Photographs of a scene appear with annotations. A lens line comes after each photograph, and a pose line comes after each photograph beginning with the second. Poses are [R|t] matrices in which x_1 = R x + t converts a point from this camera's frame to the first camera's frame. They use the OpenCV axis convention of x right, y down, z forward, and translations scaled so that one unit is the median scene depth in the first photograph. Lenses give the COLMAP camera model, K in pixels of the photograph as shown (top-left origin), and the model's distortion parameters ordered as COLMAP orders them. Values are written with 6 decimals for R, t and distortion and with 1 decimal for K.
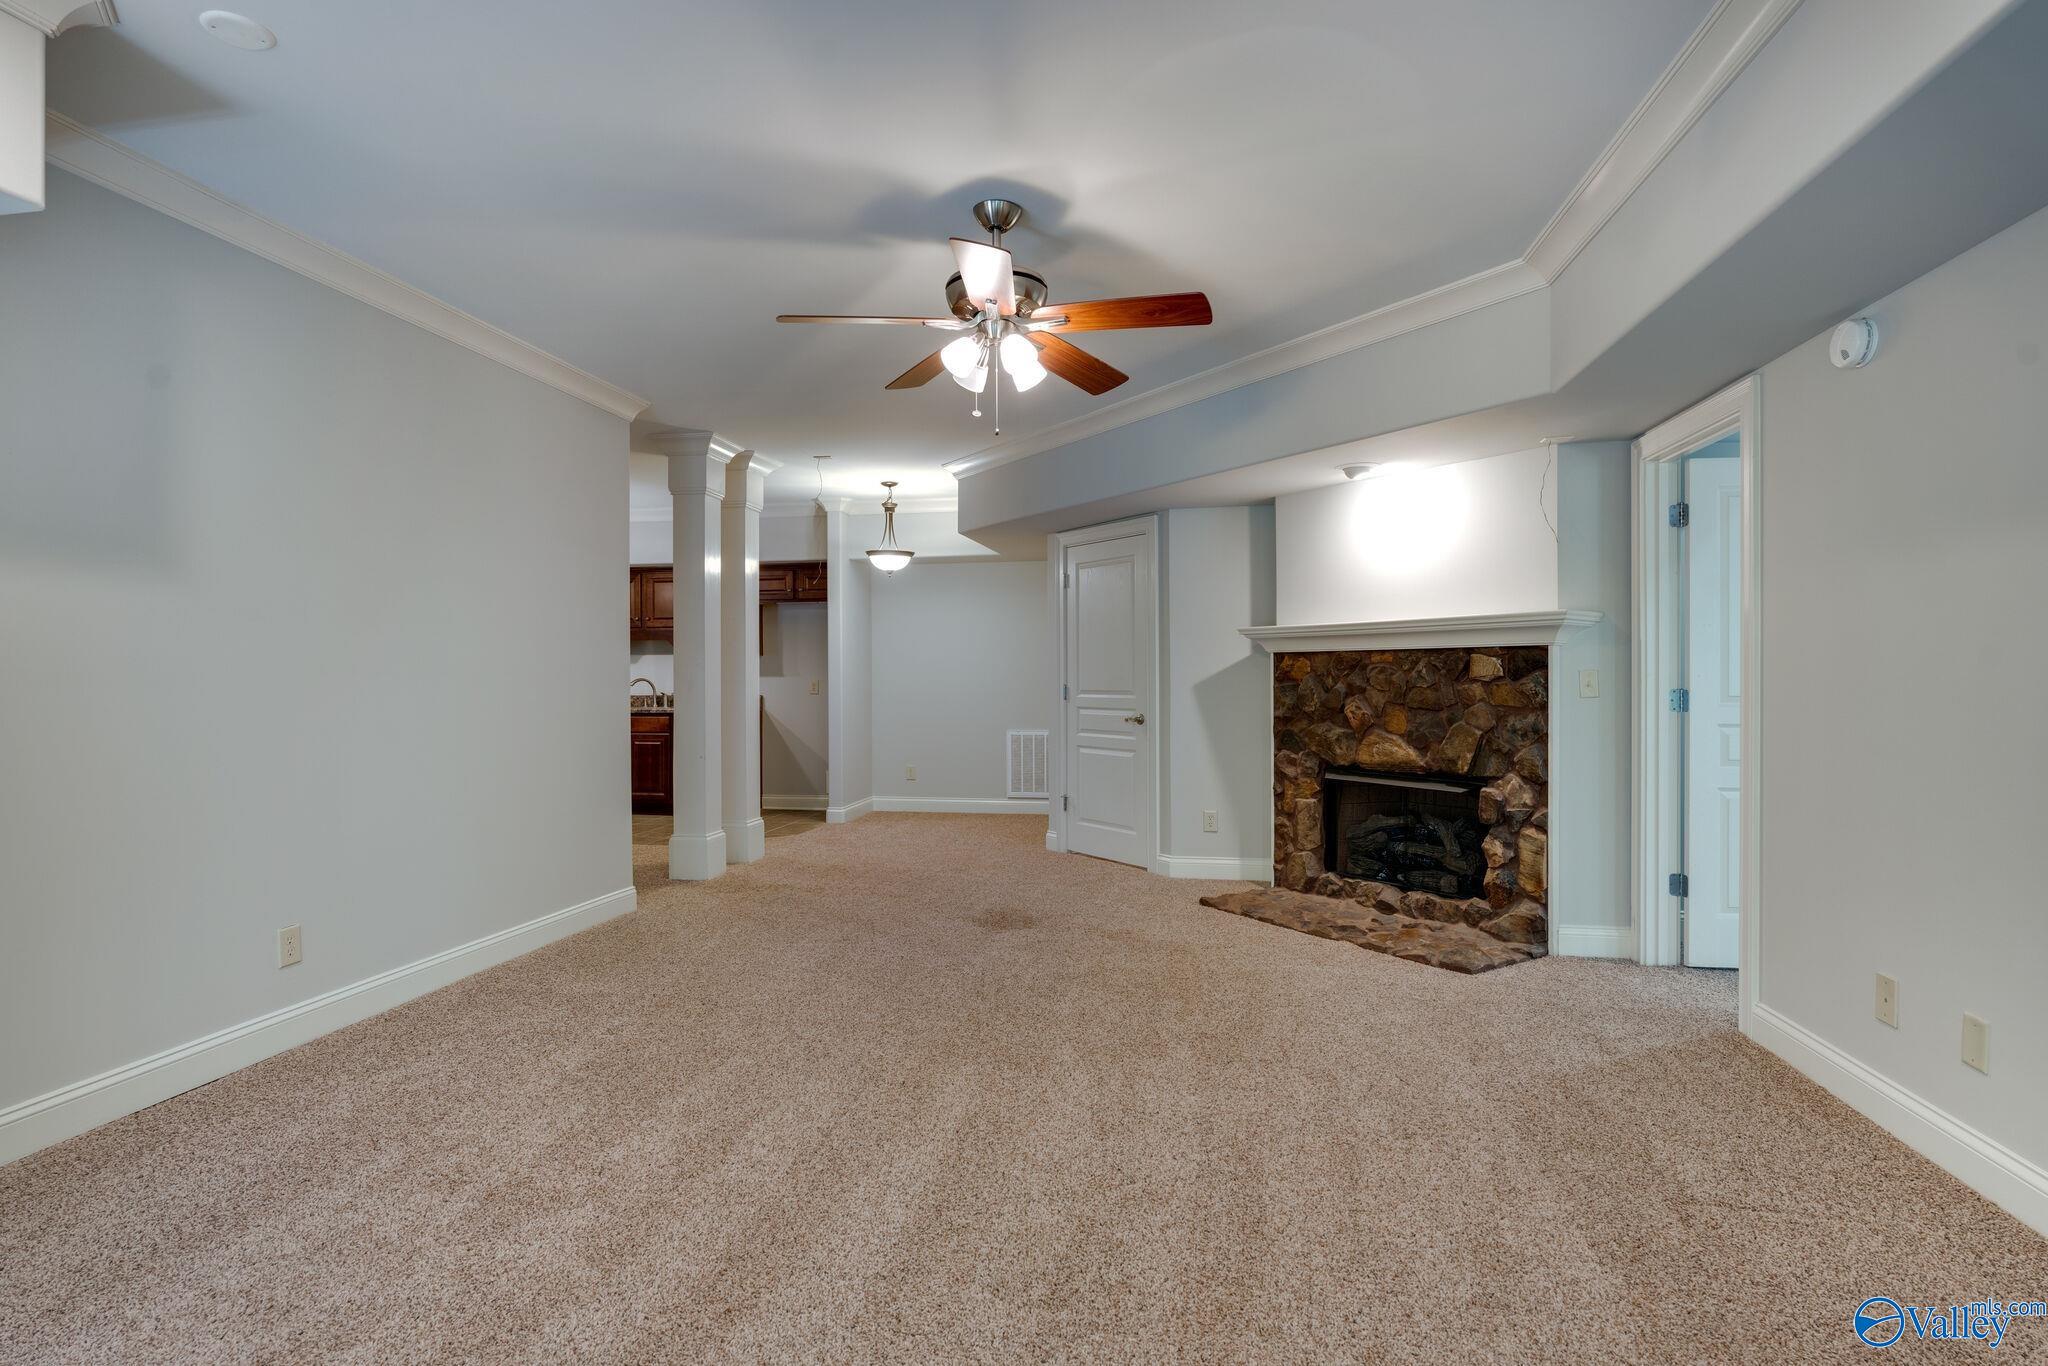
lens RADIAL K [[1012.2, 0, 1016.2], [0, 1012.2, 675.6], [0, 0, 1]] dist [-0.001734, -0.000042]
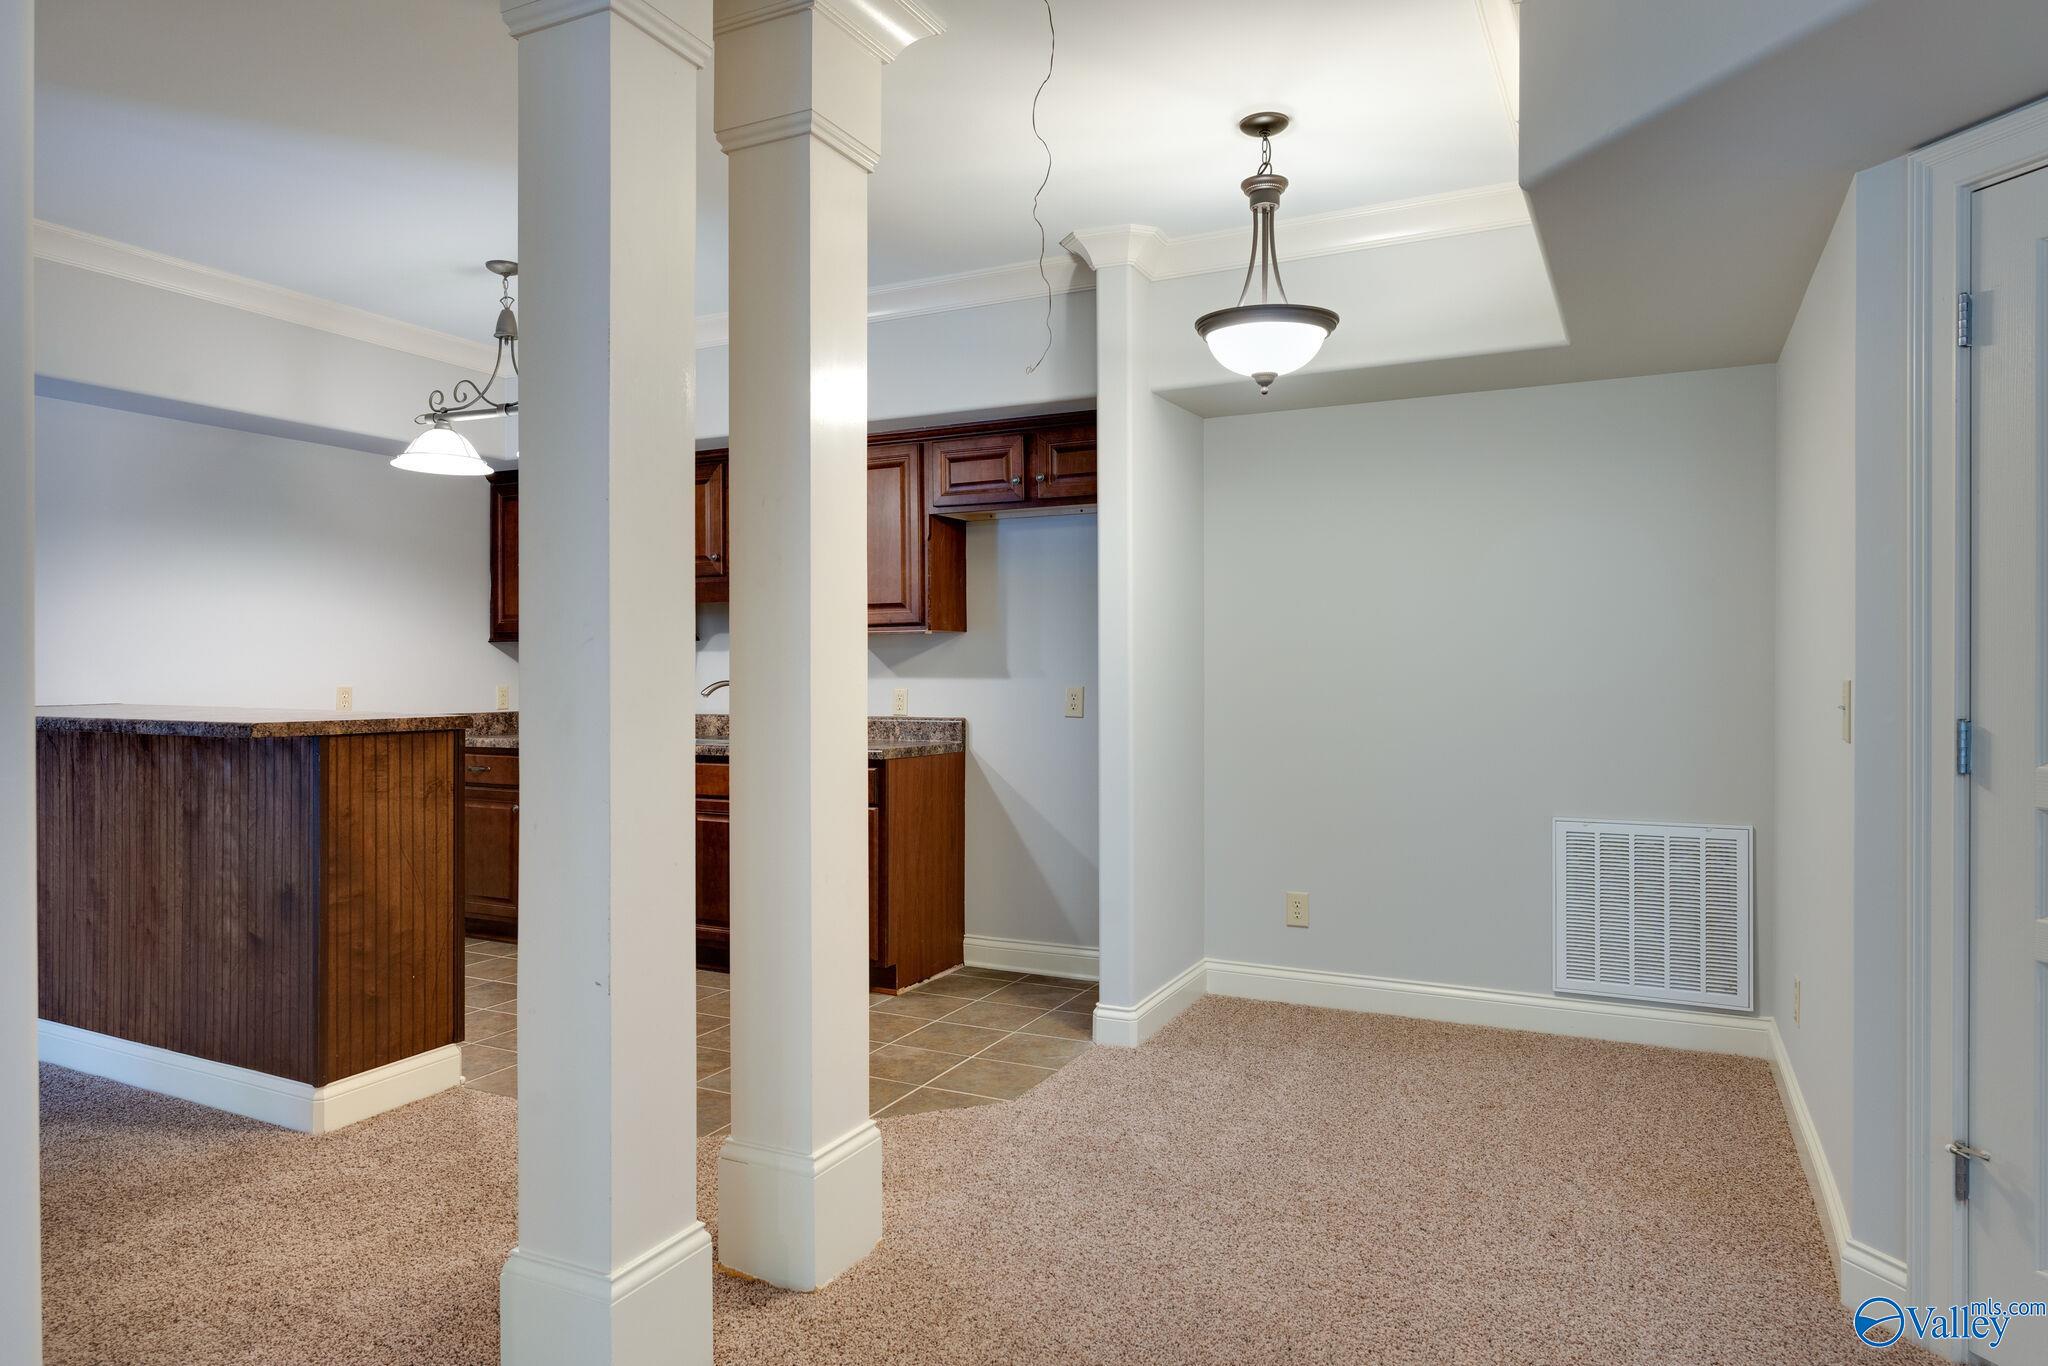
lens RADIAL K [[1150.4, 0, 1018.9], [0, 1150.4, 676.1], [0, 0, 1]] dist [0.000975, 0.000473]
pose [[0.958558, 0.001945, -0.284892, -0.083201], [-0.000678, 0.999989, 0.004545, -0.002816], [0.284898, -0.004164, 0.958549, 0.535365]]
